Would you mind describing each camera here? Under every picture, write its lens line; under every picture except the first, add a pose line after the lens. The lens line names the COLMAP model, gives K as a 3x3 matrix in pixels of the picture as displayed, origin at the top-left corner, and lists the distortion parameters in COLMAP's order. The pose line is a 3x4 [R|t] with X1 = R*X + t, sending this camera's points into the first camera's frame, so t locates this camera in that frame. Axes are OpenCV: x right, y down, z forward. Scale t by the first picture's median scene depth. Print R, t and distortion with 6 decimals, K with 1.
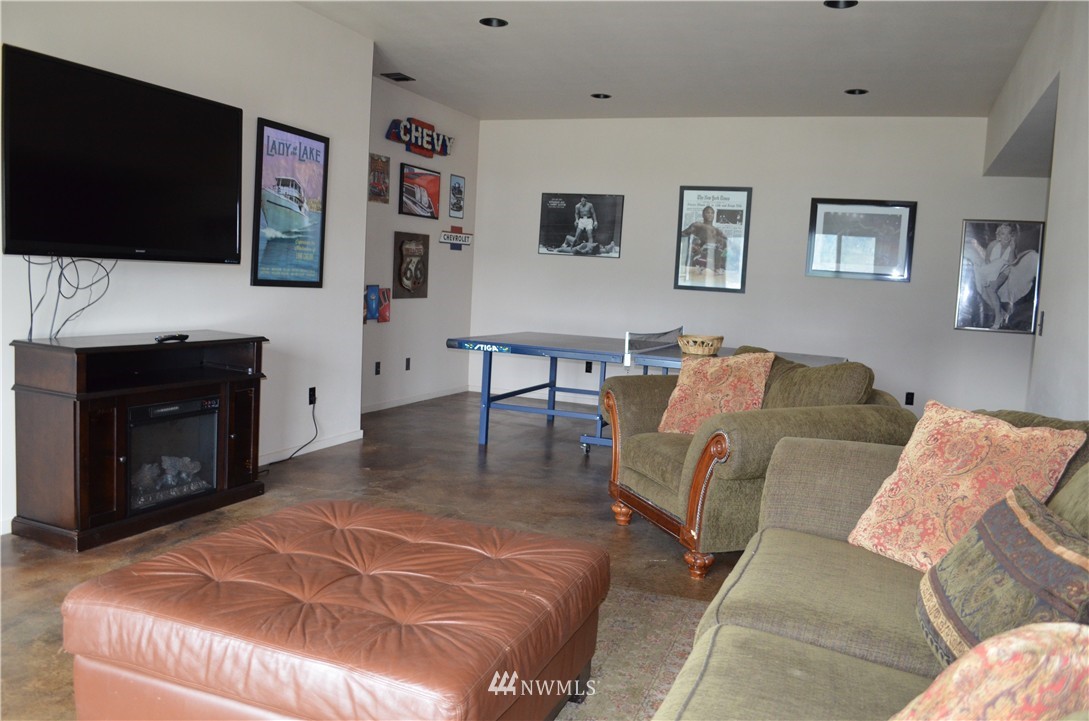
lens RADIAL K [[852.2, 0, 546.2], [0, 852.2, 362.5], [0, 0, 1]] dist [-0.090821, 0.002883]
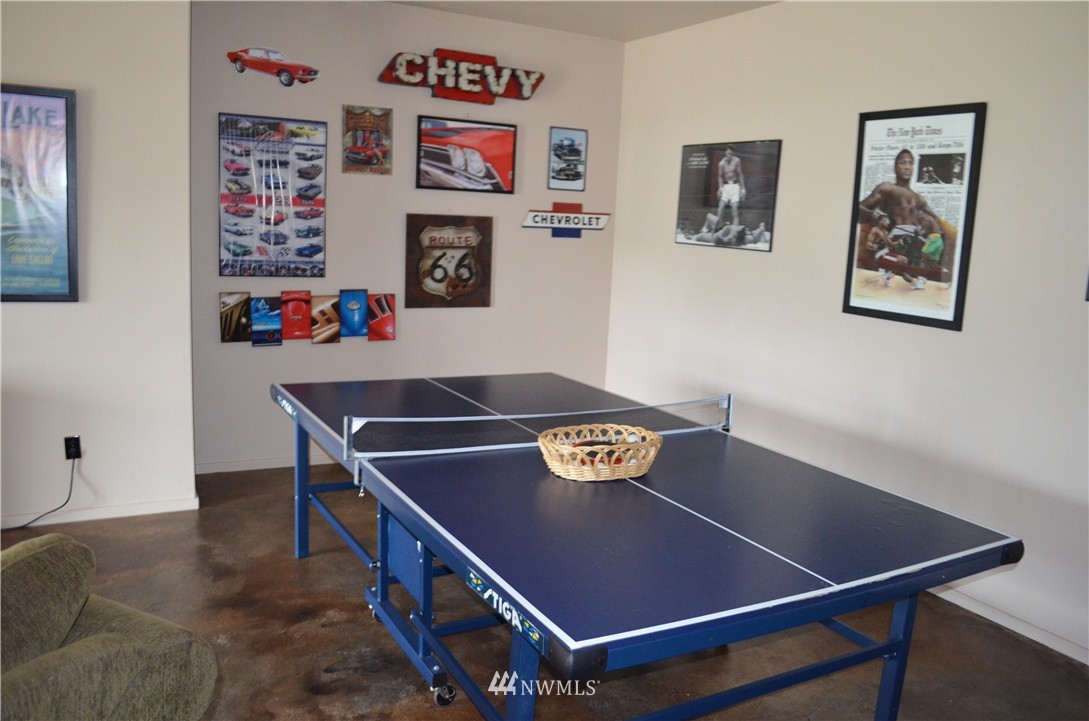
lens RADIAL K [[852.2, 0, 546.2], [0, 852.2, 362.5], [0, 0, 1]] dist [-0.090821, 0.002883]
pose [[0.776605, 0.087337, -0.623904, 0.343236], [-0.071279, 0.996166, 0.050723, -0.070938], [0.625942, 0.005079, 0.779853, 0.492828]]
